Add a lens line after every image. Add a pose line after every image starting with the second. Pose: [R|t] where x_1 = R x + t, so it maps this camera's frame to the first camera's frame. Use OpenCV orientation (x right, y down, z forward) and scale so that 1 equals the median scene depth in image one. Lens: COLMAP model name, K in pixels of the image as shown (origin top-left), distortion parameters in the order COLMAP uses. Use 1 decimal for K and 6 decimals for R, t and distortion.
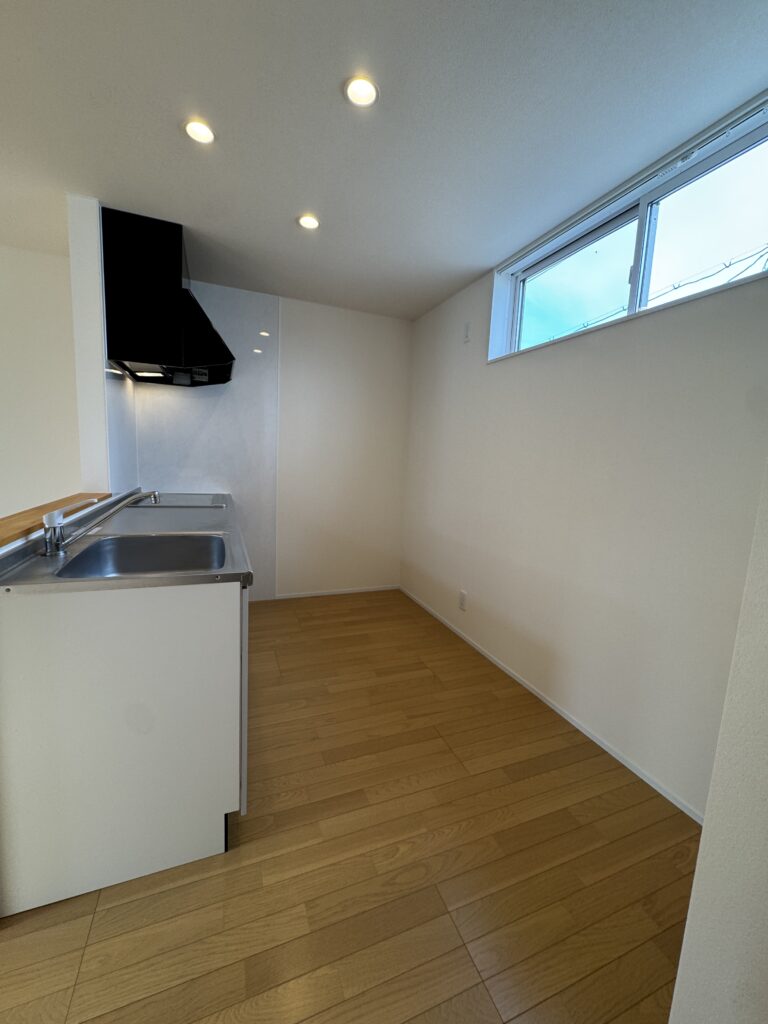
lens RADIAL K [[409.6, 0, 384.0], [0, 409.6, 512.0], [0, 0, 1]] dist [-0.001357, -0.000030]
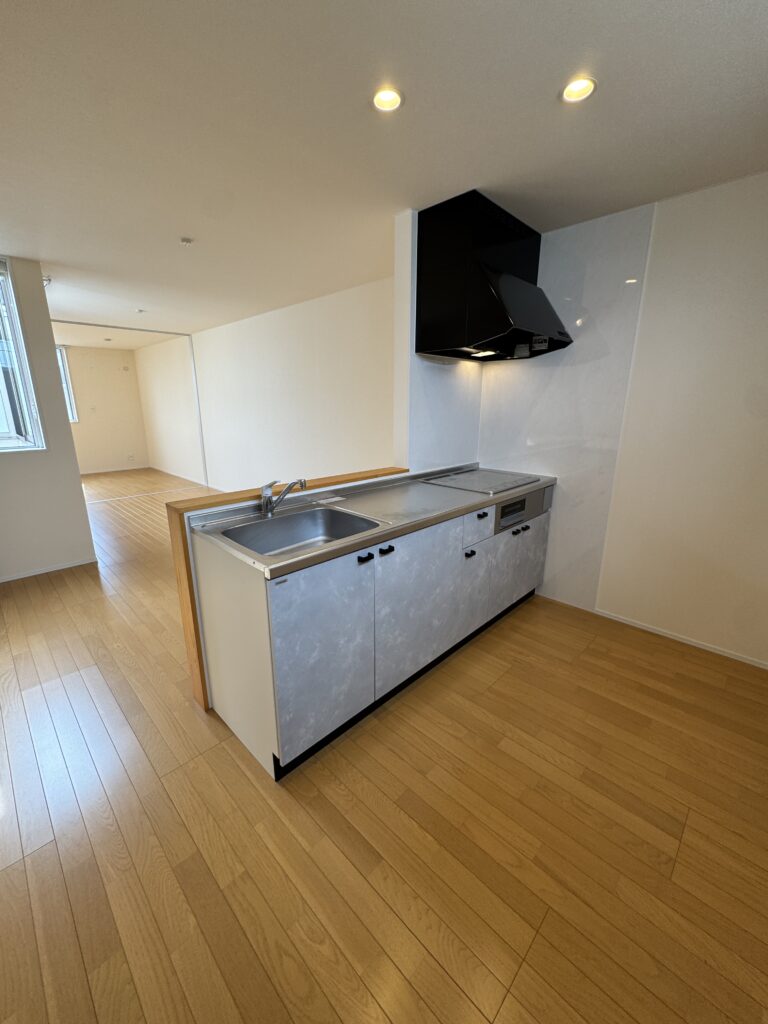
lens RADIAL K [[409.6, 0, 384.0], [0, 409.6, 512.0], [0, 0, 1]] dist [-0.001357, -0.000030]
pose [[0.402025, 0.190348, -0.895625, 0.461084], [-0.105204, 0.981277, 0.161328, -0.125702], [0.909565, 0.029366, 0.414523, 0.518946]]
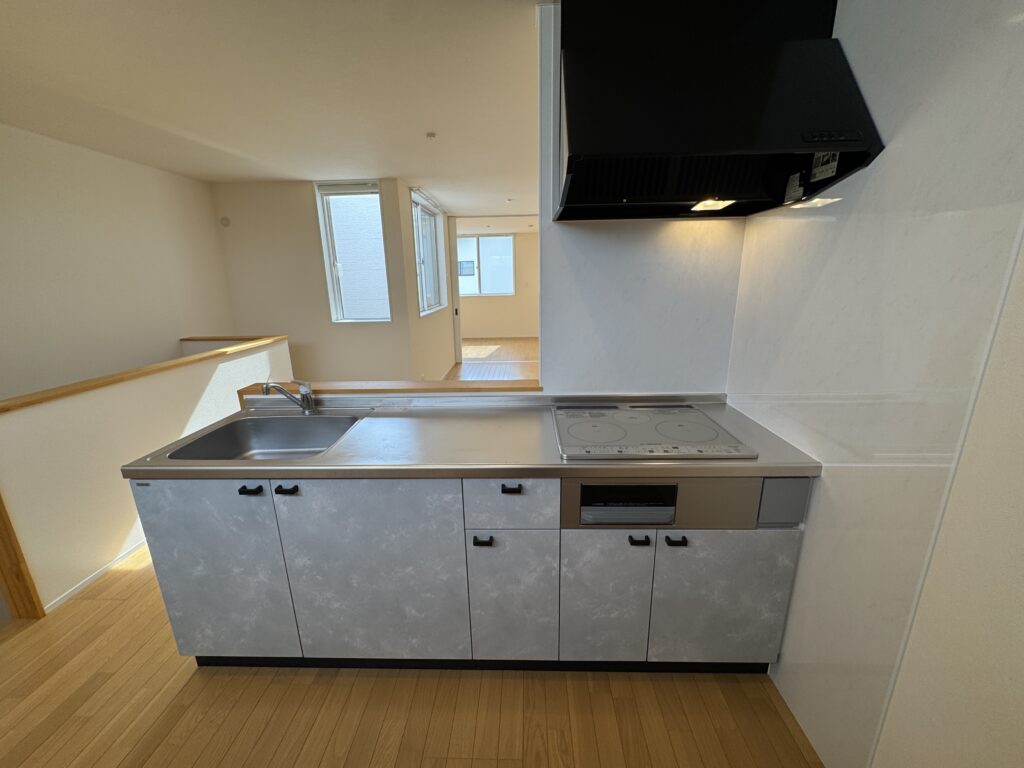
lens RADIAL K [[404.3, 0, 514.0], [0, 404.3, 381.8], [0, 0, 1]] dist [-0.000940, -0.000073]
pose [[-0.402389, 0.194934, -0.894474, 0.116387], [-0.124783, 0.956269, 0.264535, -0.312241], [0.906925, 0.218061, -0.360468, 1.451891]]
